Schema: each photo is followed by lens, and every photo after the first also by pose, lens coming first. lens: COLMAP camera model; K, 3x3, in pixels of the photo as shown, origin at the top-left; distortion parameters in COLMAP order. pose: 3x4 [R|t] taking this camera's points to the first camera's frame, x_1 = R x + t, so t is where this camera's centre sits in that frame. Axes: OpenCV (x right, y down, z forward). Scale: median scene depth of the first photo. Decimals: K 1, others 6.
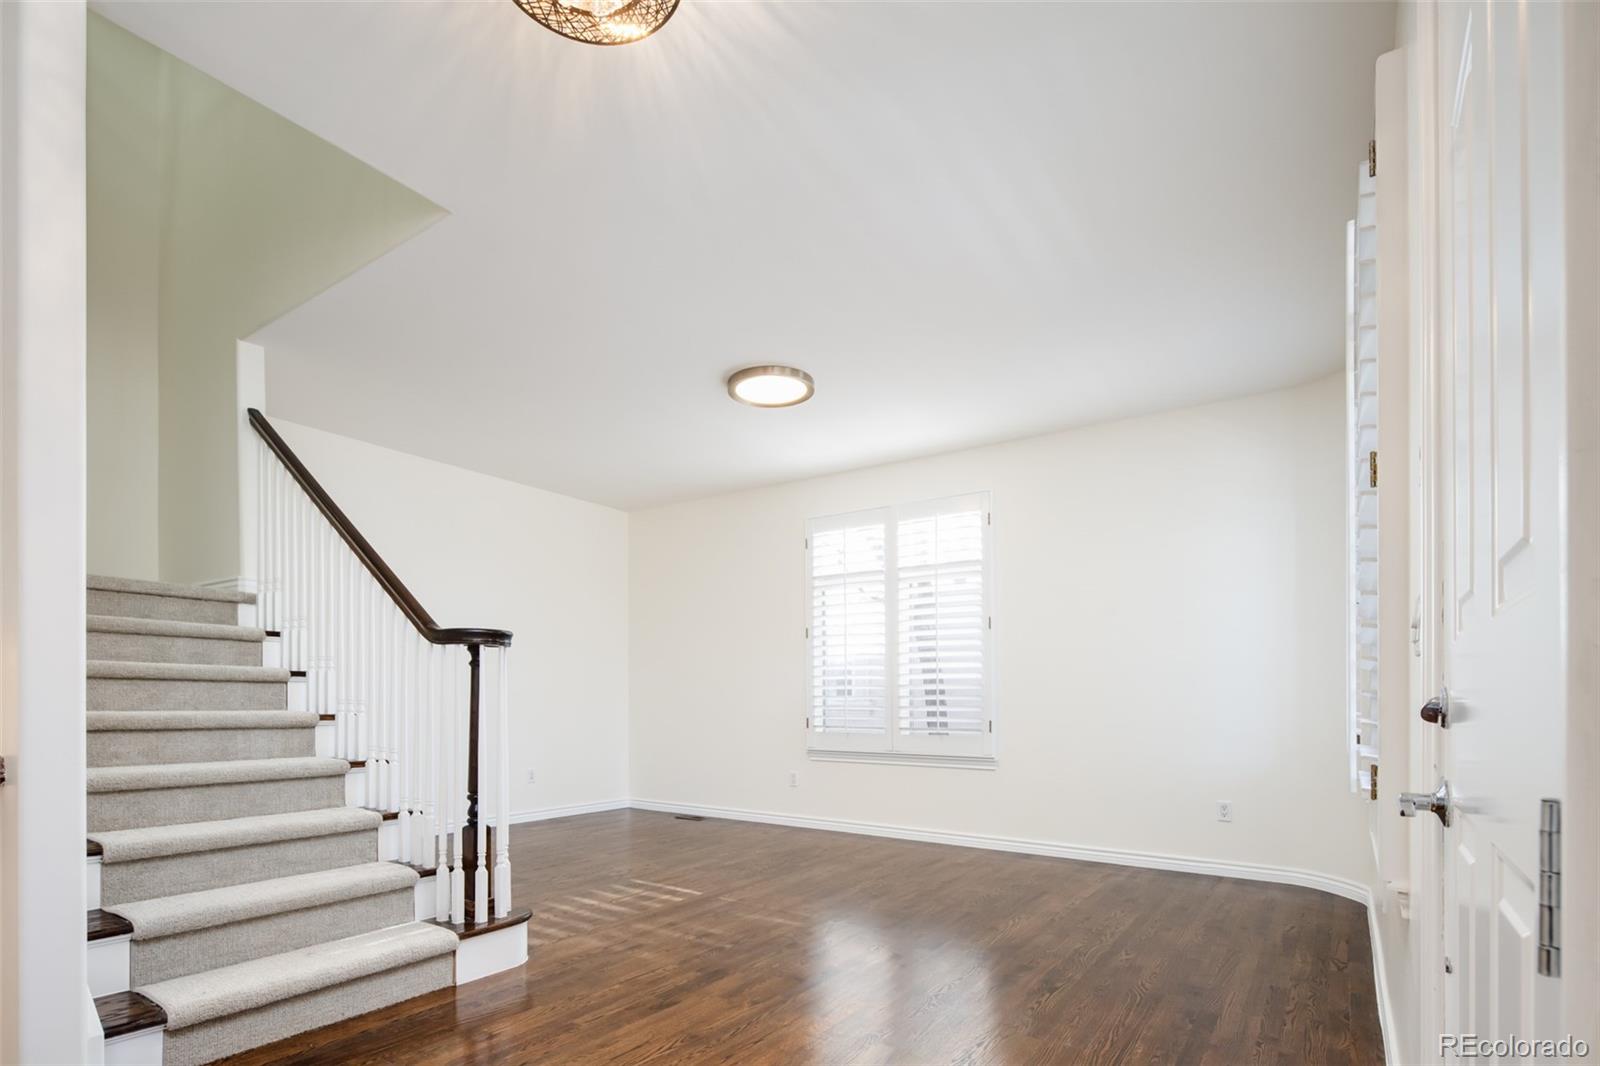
lens RADIAL K [[795.5, 0, 746.6], [0, 795.5, 686.4], [0, 0, 1]] dist [0.000663, -0.000465]
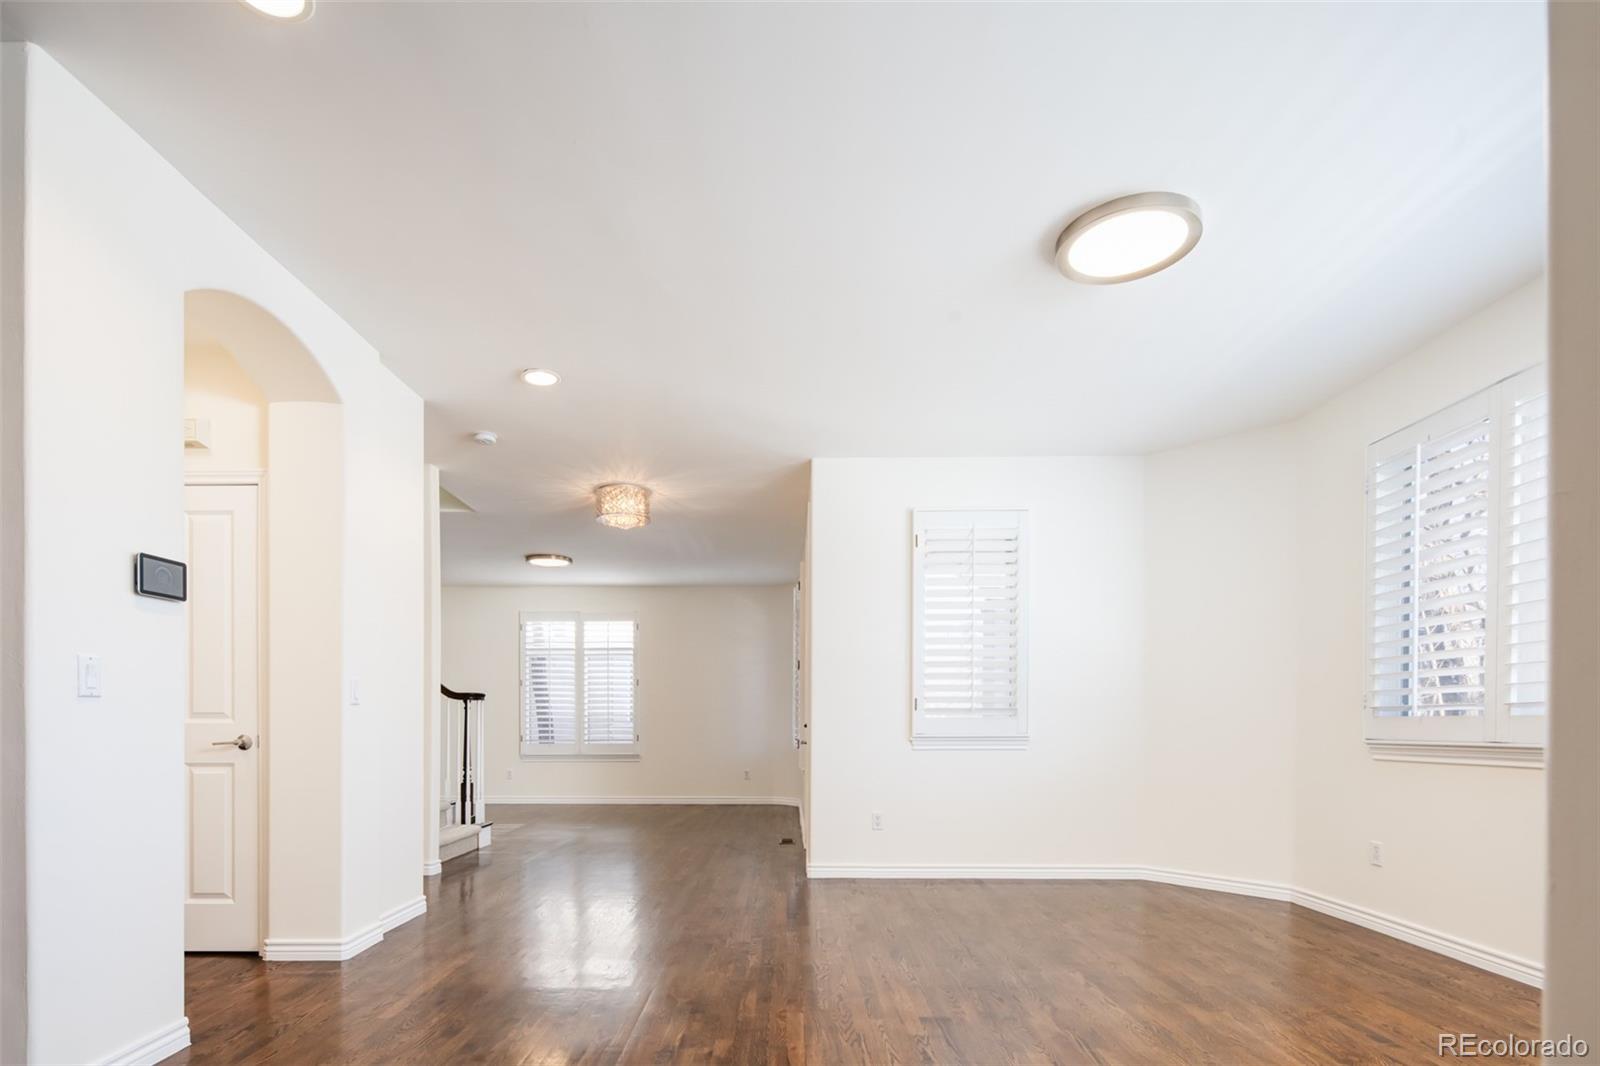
lens RADIAL K [[783.9, 0, 759.3], [0, 783.9, 724.9], [0, 0, 1]] dist [0.002565, 0.000207]
pose [[0.827862, -0.009600, 0.560849, -0.512712], [0.001180, 0.999881, 0.015373, -0.008962], [-0.560930, -0.012065, 0.827775, -0.713969]]
